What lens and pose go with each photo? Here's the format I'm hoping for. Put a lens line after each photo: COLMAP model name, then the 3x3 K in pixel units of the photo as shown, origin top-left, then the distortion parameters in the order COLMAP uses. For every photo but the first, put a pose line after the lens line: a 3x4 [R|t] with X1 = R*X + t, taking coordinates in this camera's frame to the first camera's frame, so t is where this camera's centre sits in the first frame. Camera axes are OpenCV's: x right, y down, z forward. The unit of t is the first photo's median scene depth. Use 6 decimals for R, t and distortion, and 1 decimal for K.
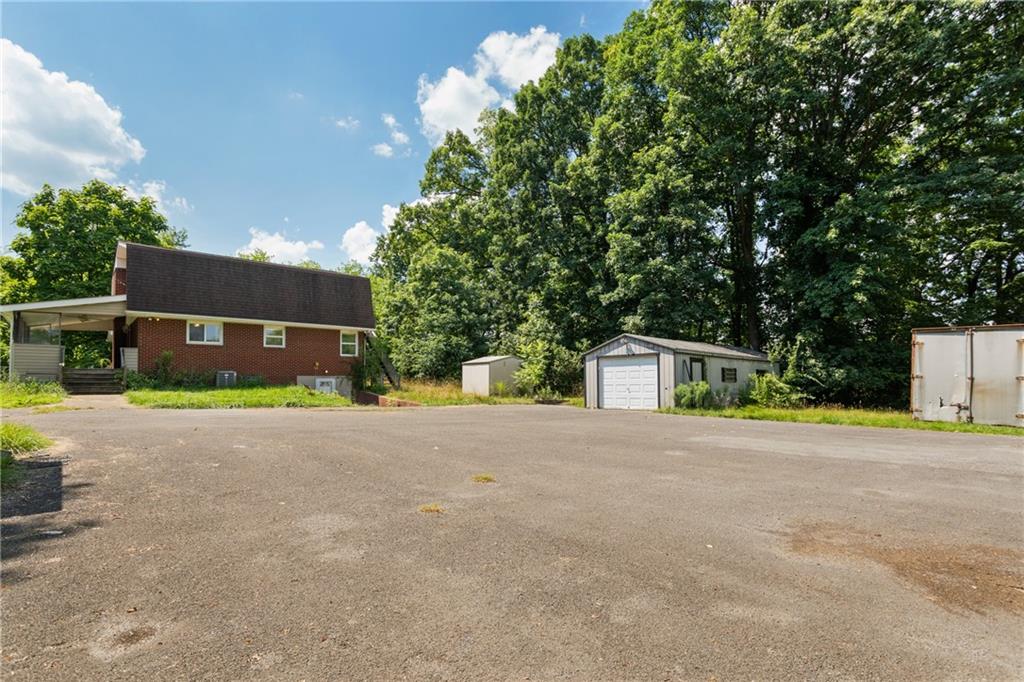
lens RADIAL K [[509.6, 0, 512.3], [0, 509.6, 372.1], [0, 0, 1]] dist [-0.001775, 0.000081]
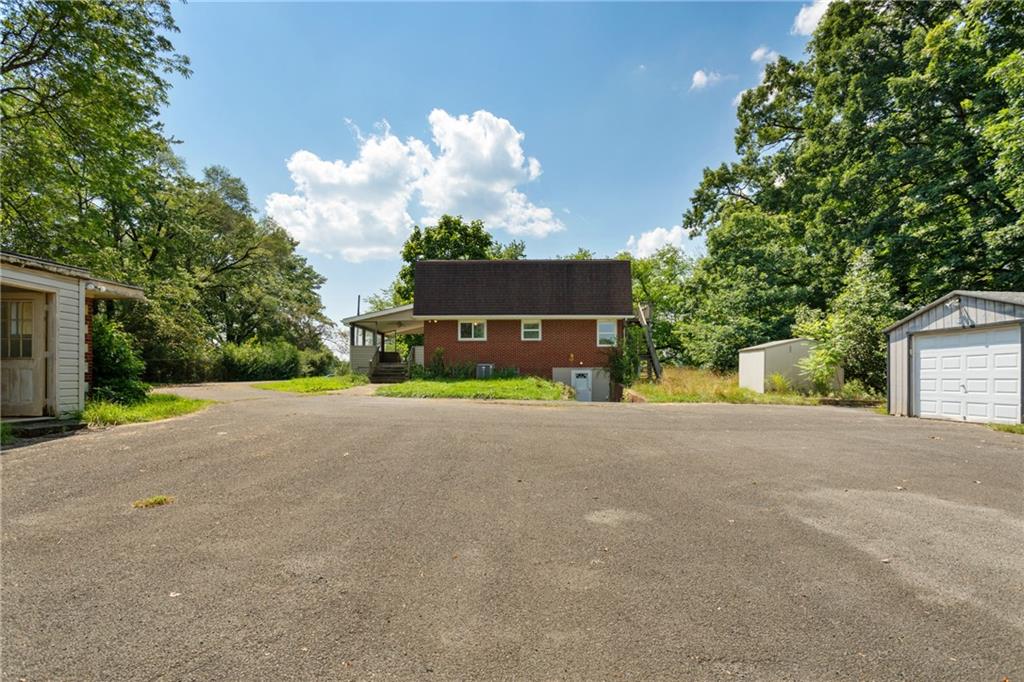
lens RADIAL K [[507.3, 0, 510.5], [0, 507.3, 378.9], [0, 0, 1]] dist [0.001640, 0.001583]
pose [[0.745734, 0.007417, -0.666203, 0.202099], [0.013558, 0.999562, 0.026305, 0.002253], [0.666106, -0.028649, 0.745307, 0.200778]]
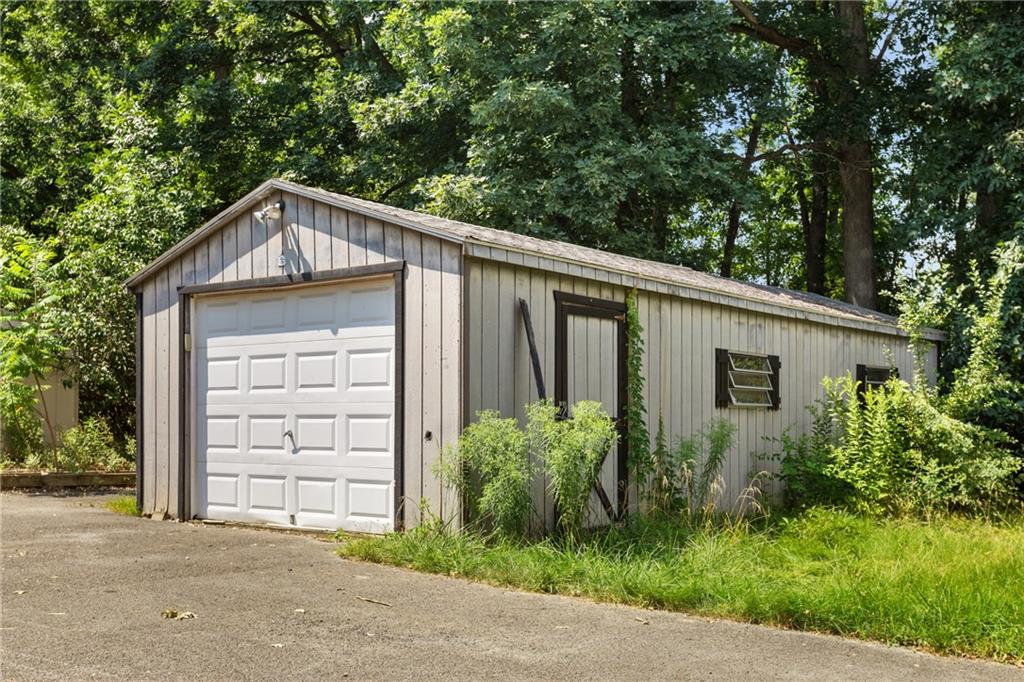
lens RADIAL K [[1160.6, 0, 512.6], [0, 1160.6, 429.0], [0, 0, 1]] dist [0.002466, 0.000867]
pose [[0.990353, 0.008746, 0.138289, 0.223732], [-0.013695, 0.999298, 0.034877, 0.010371], [-0.137887, -0.036434, 0.989778, 0.435988]]
